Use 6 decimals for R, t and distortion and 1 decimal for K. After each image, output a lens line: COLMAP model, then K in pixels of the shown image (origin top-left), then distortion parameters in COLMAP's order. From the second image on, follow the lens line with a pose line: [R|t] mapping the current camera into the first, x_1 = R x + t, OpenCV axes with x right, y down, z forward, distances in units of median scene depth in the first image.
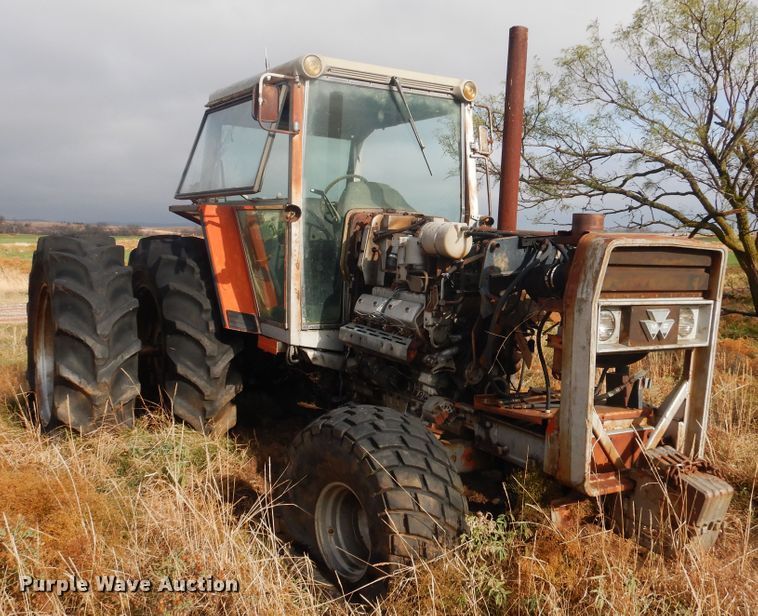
lens RADIAL K [[745.2, 0, 379.0], [0, 745.2, 308.0], [0, 0, 1]] dist [0.010125, 0.010684]
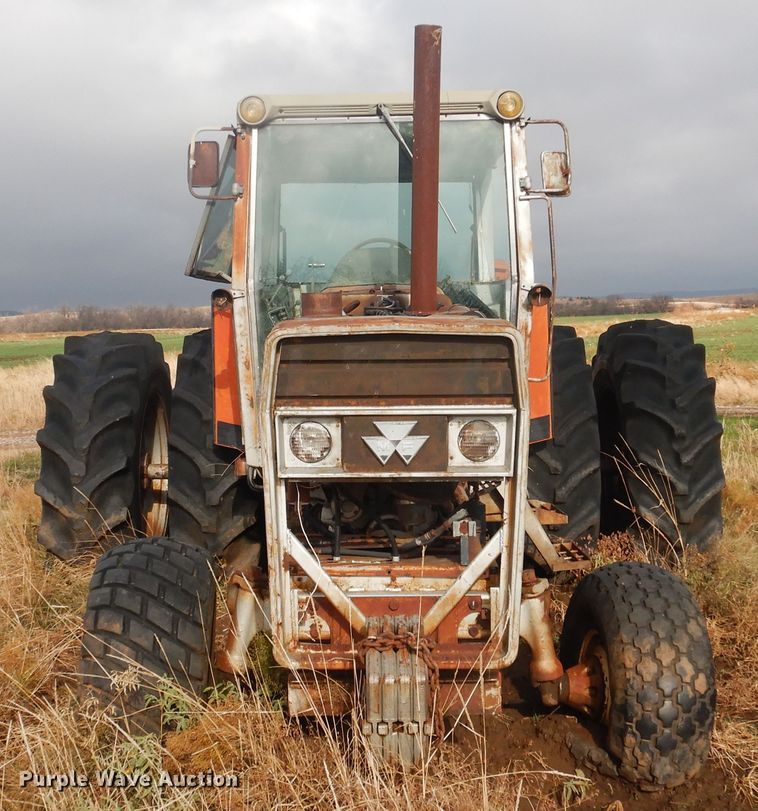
lens RADIAL K [[1168.8, 0, 379.0], [0, 1168.8, 405.5], [0, 0, 1]] dist [0.023480, 0.040439]
pose [[0.850125, -0.000506, -0.526581, 0.708934], [-0.006865, 0.999904, -0.012045, 0.000101], [0.526536, 0.013854, 0.850040, 0.027948]]
